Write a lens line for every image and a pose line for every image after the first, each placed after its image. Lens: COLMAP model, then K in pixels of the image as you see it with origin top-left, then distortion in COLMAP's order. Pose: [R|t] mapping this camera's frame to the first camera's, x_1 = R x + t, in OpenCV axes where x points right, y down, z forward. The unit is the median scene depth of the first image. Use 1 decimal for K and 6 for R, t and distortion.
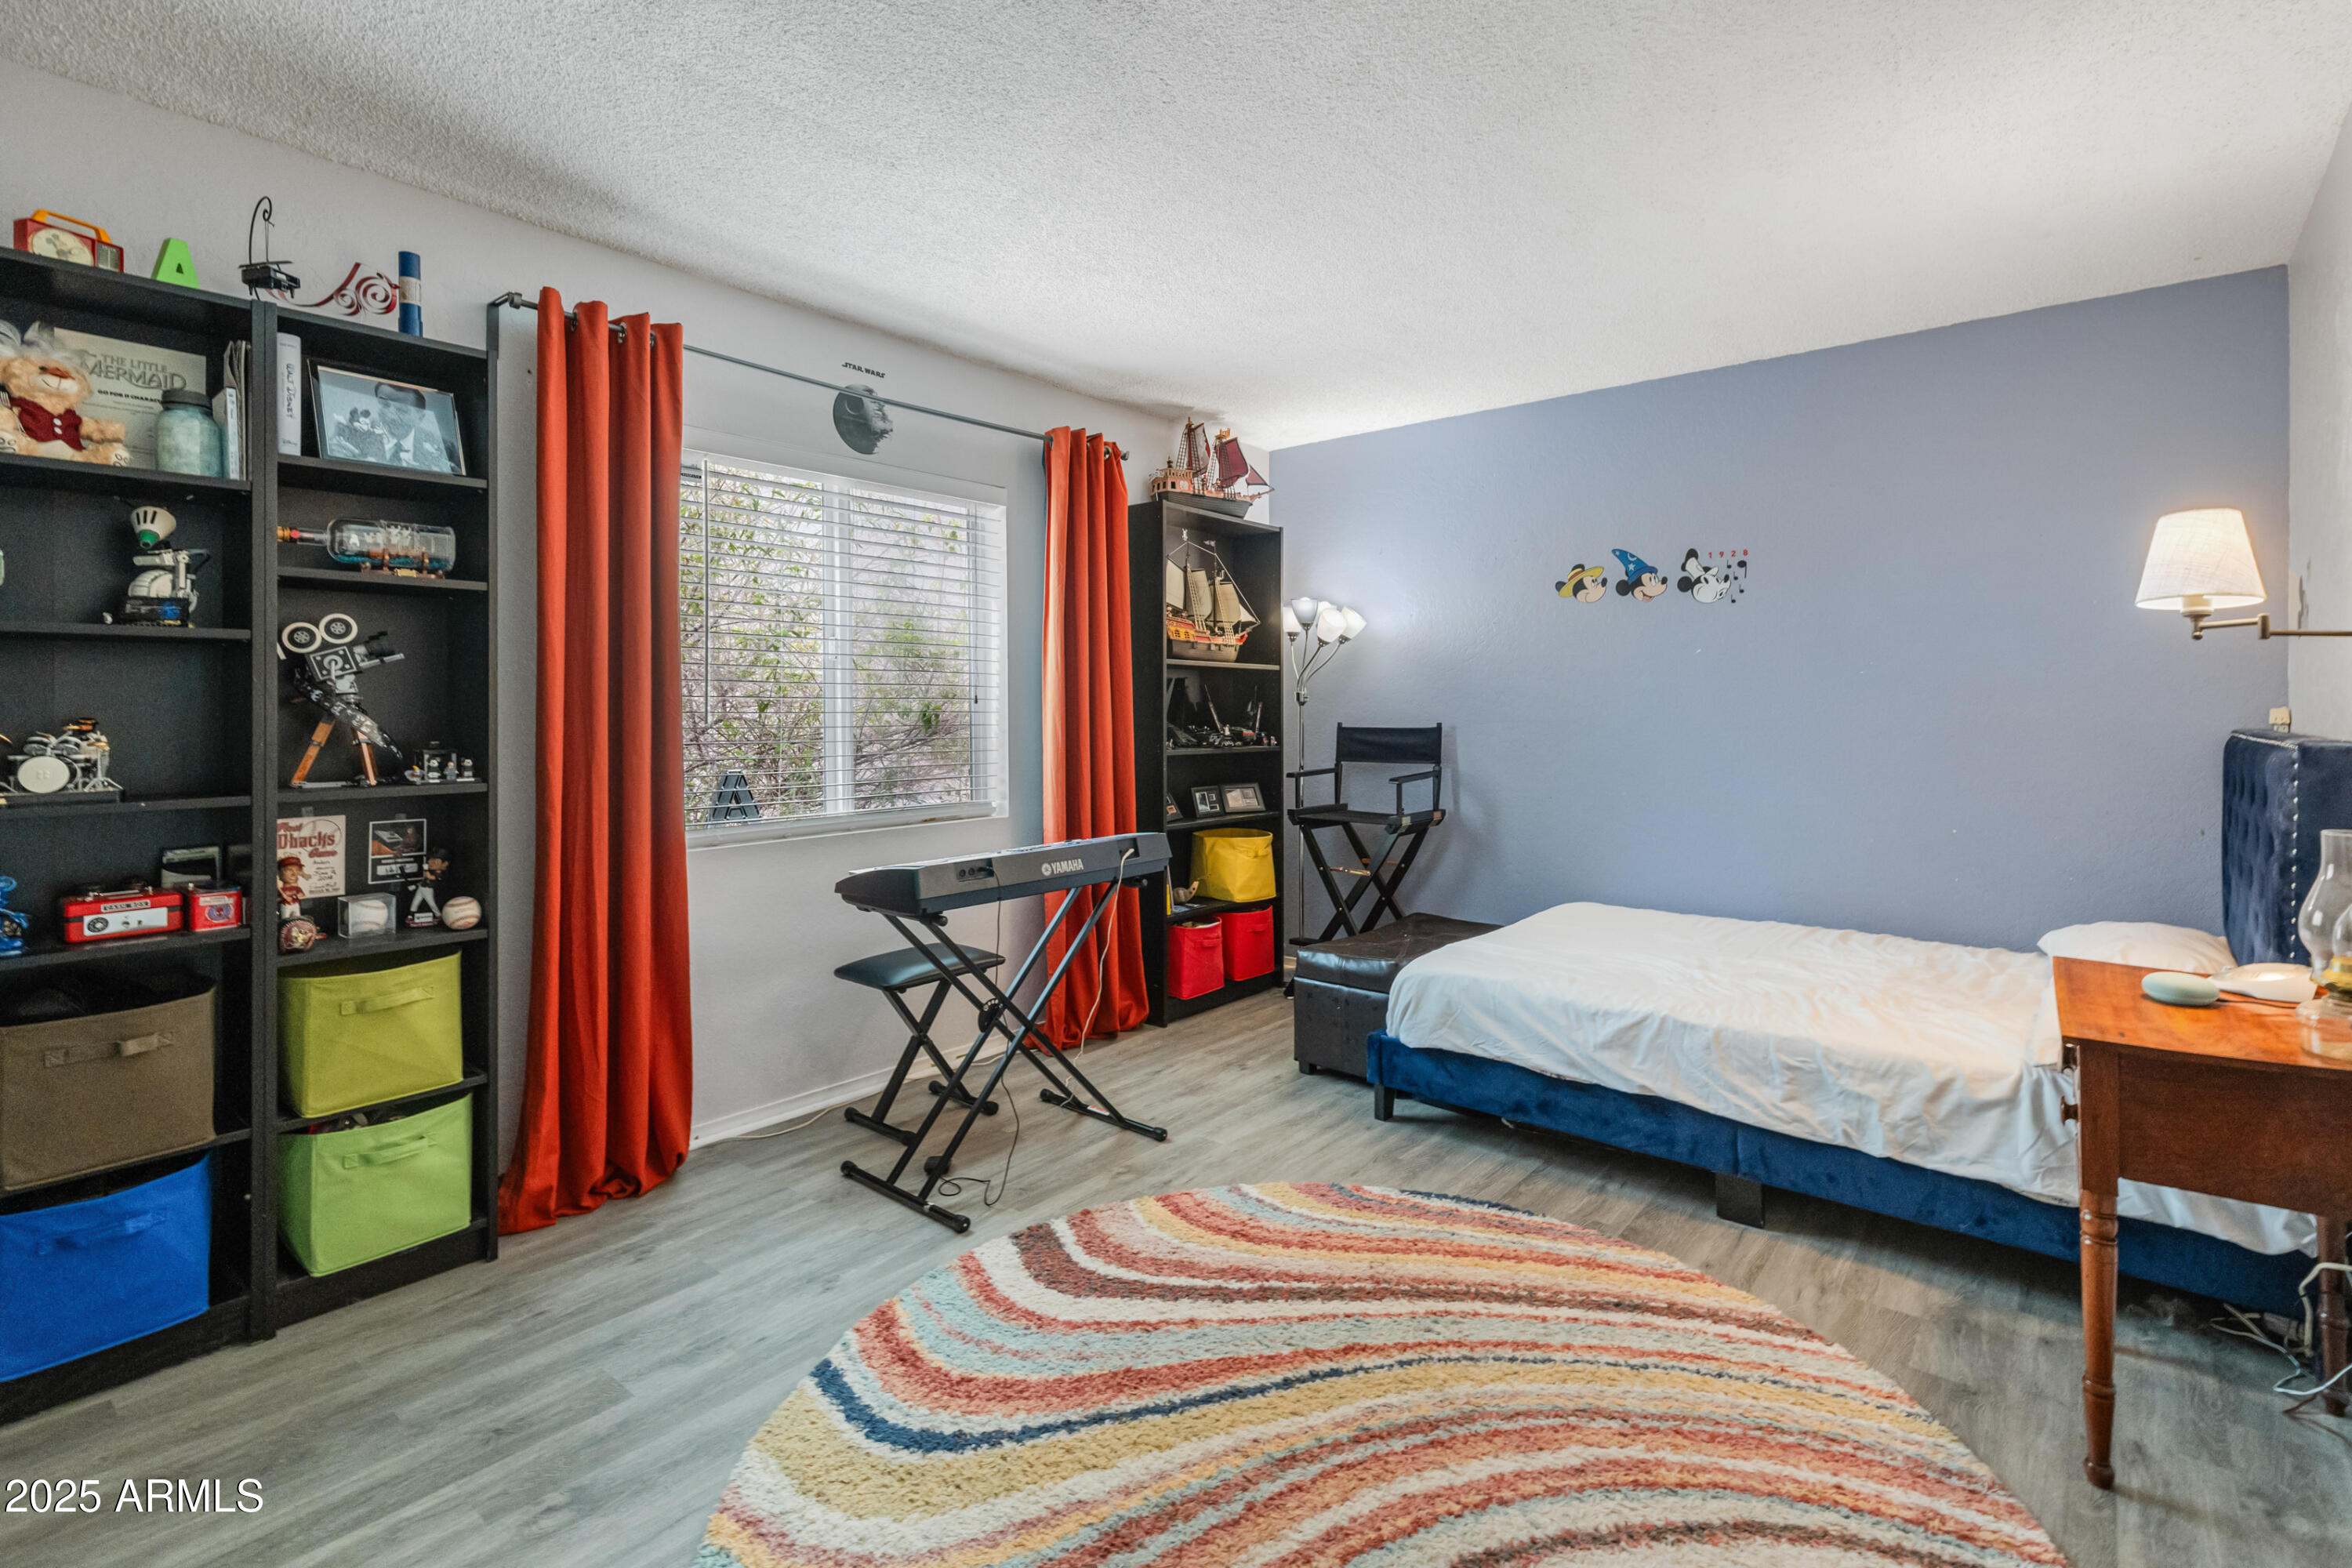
lens RADIAL K [[1090.3, 0, 1182.5], [0, 1090.3, 712.8], [0, 0, 1]] dist [0.004314, 0.000007]
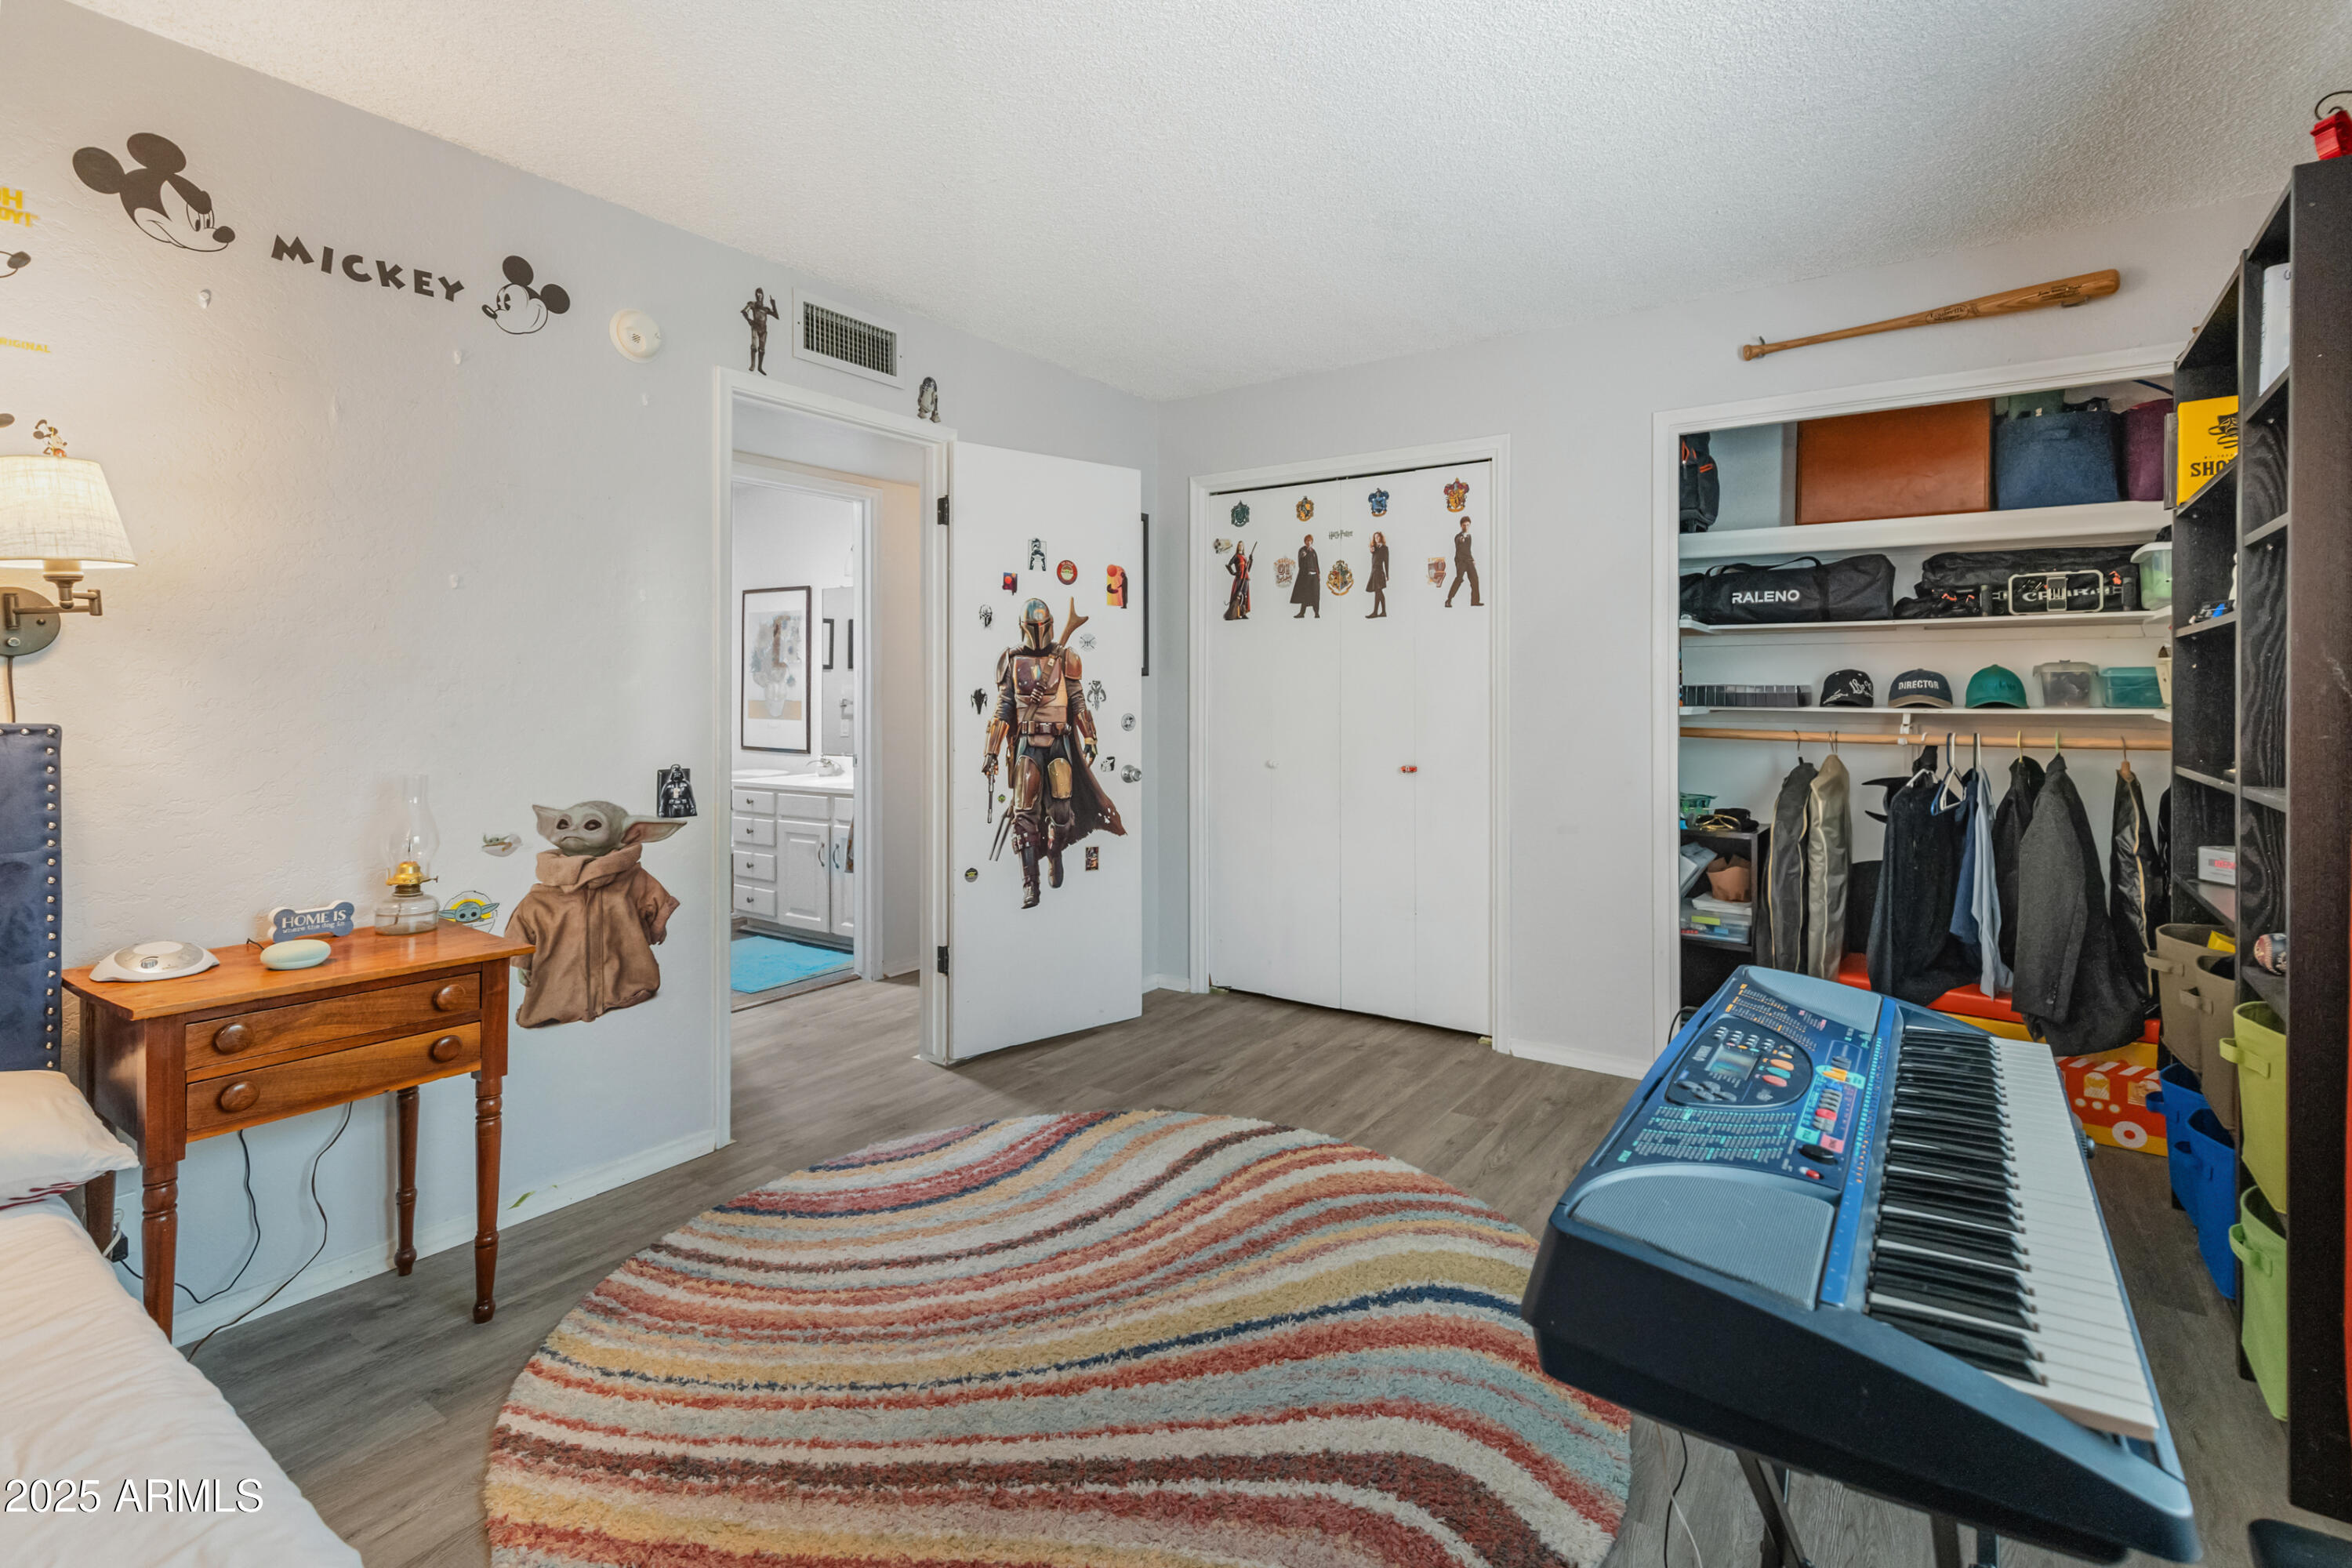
lens RADIAL K [[1117.9, 0, 1182.3], [0, 1117.9, 691.6], [0, 0, 1]] dist [0.018824, -0.000282]
pose [[-0.996611, -0.000398, -0.082257, 0.117761], [-0.001054, 0.999968, 0.007937, -0.008764], [0.082251, 0.007997, -0.996580, 1.713480]]
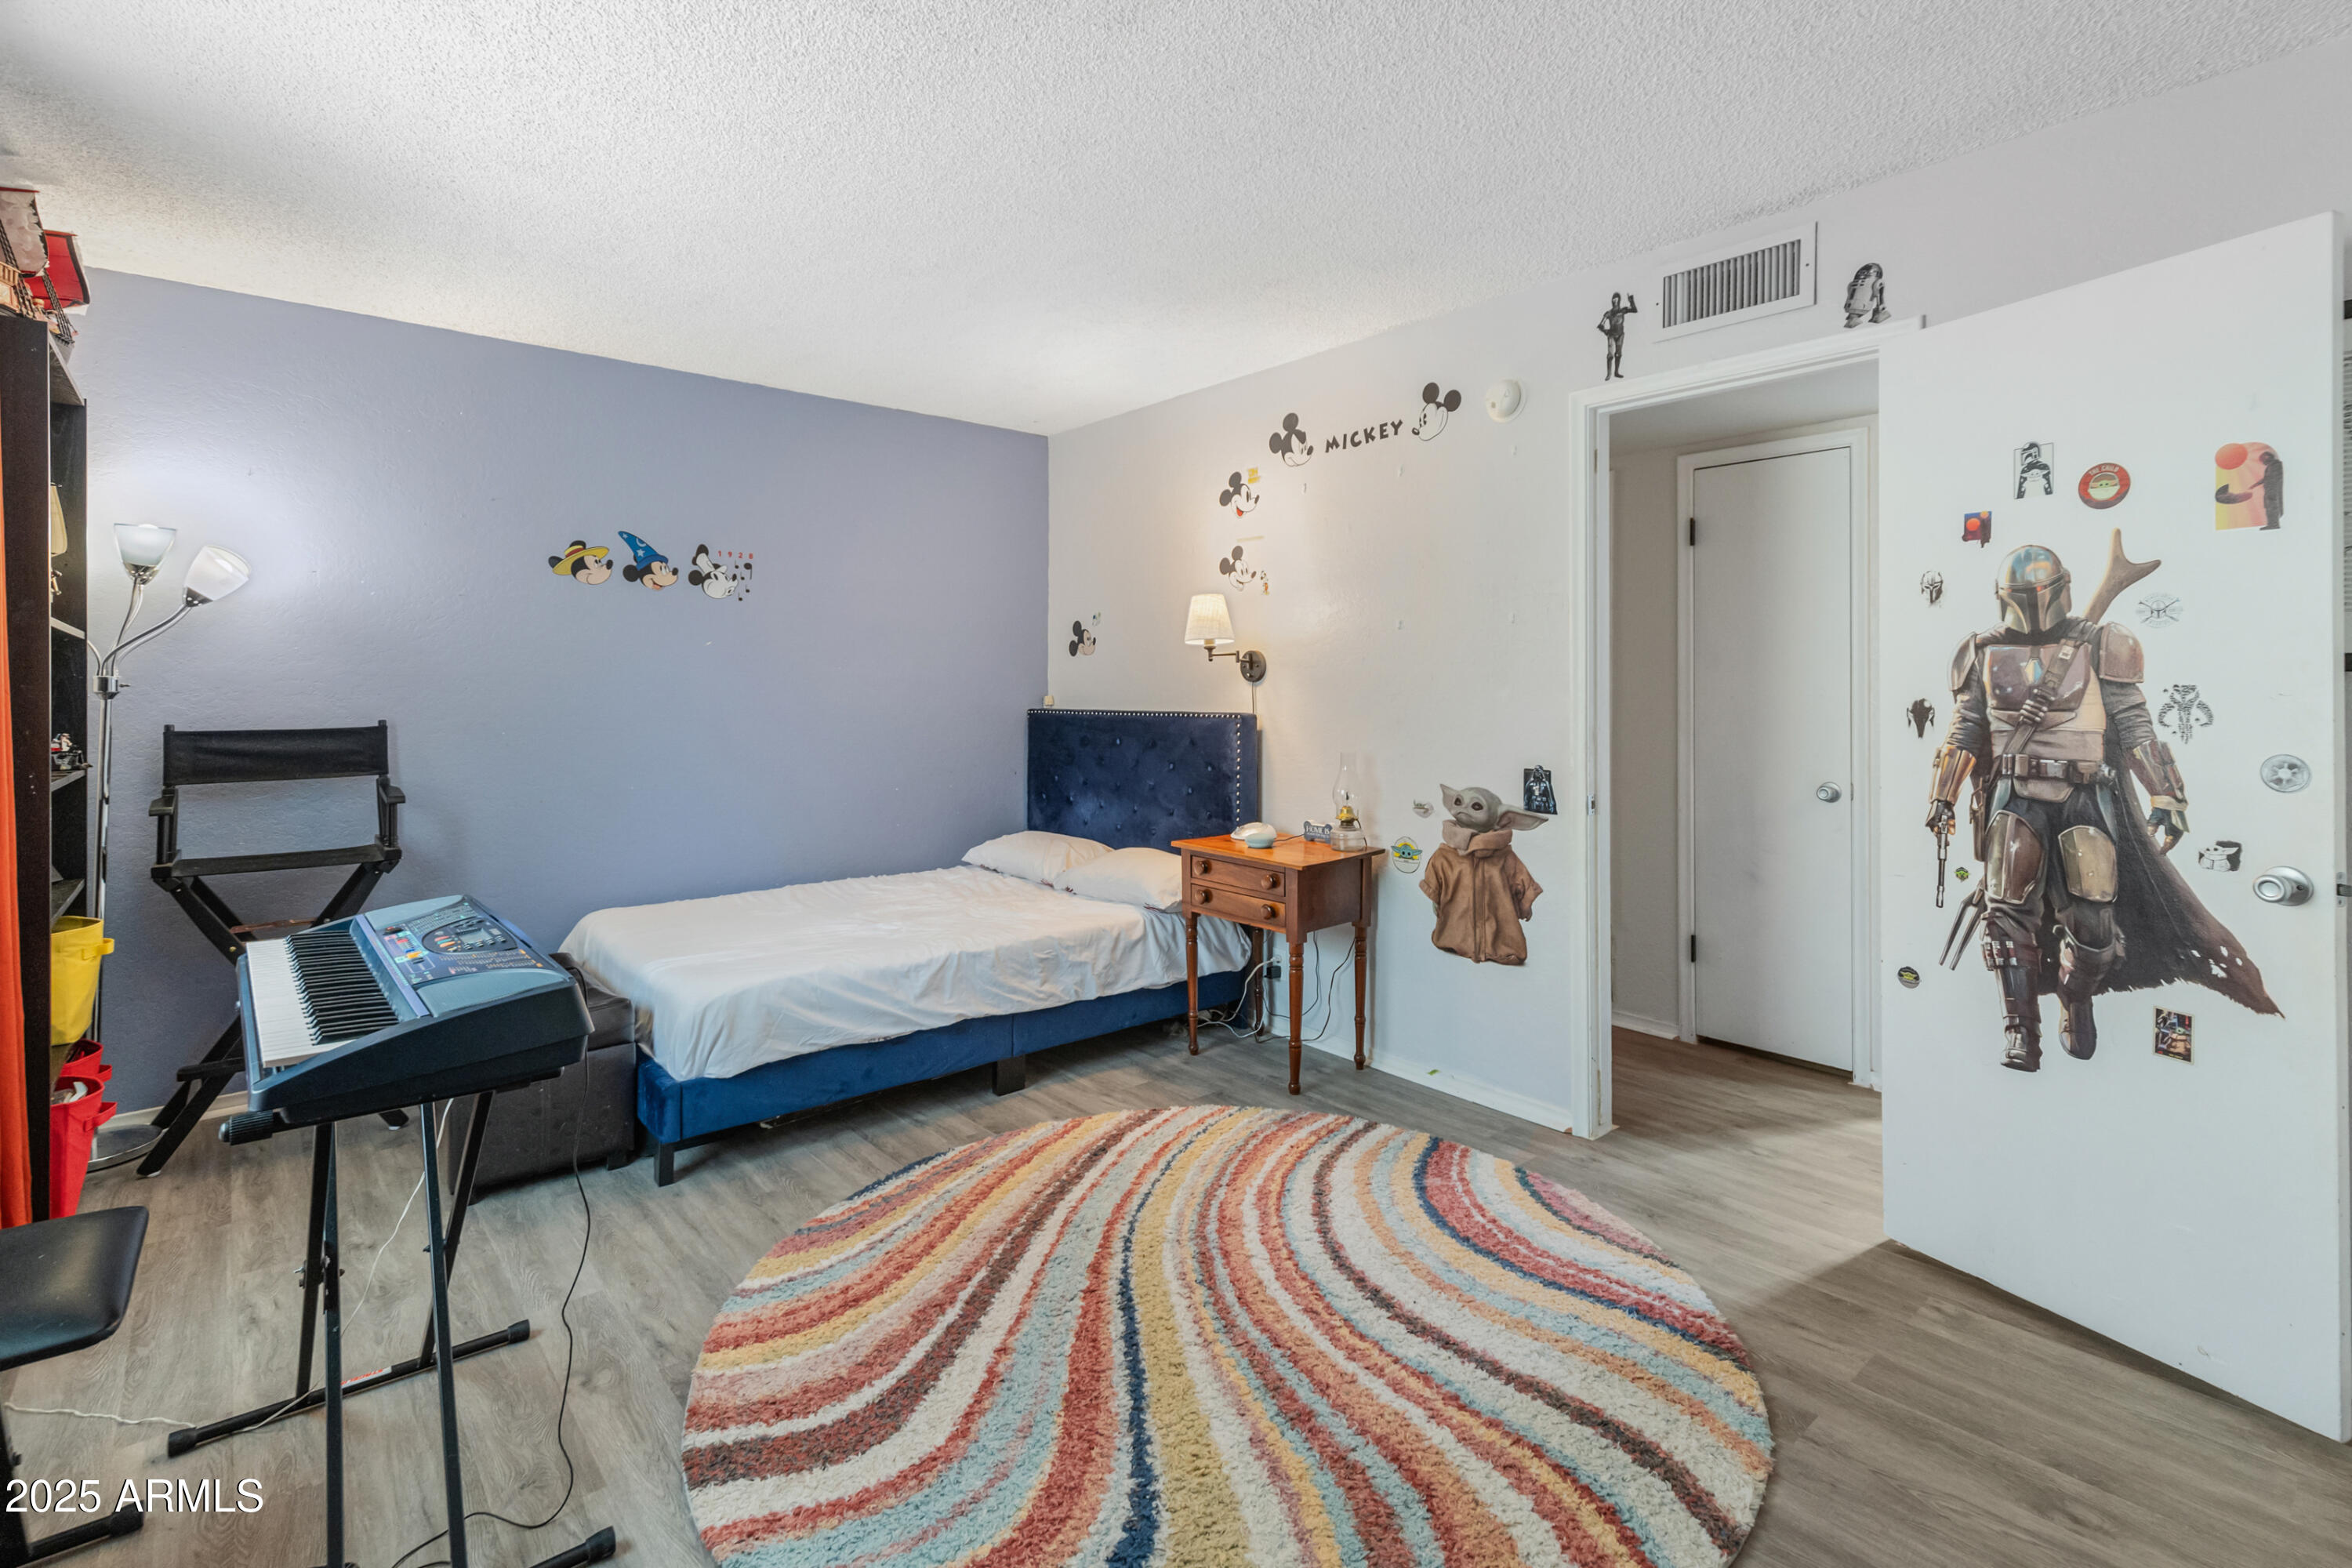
lens RADIAL K [[1108.4, 0, 1204.7], [0, 1108.4, 684.6], [0, 0, 1]] dist [0.005526, 0.000072]
pose [[0.159725, 0.005075, 0.987149, -0.848428], [0.007582, 0.999951, -0.006368, -0.011904], [-0.987132, 0.008502, 0.159679, 0.616795]]
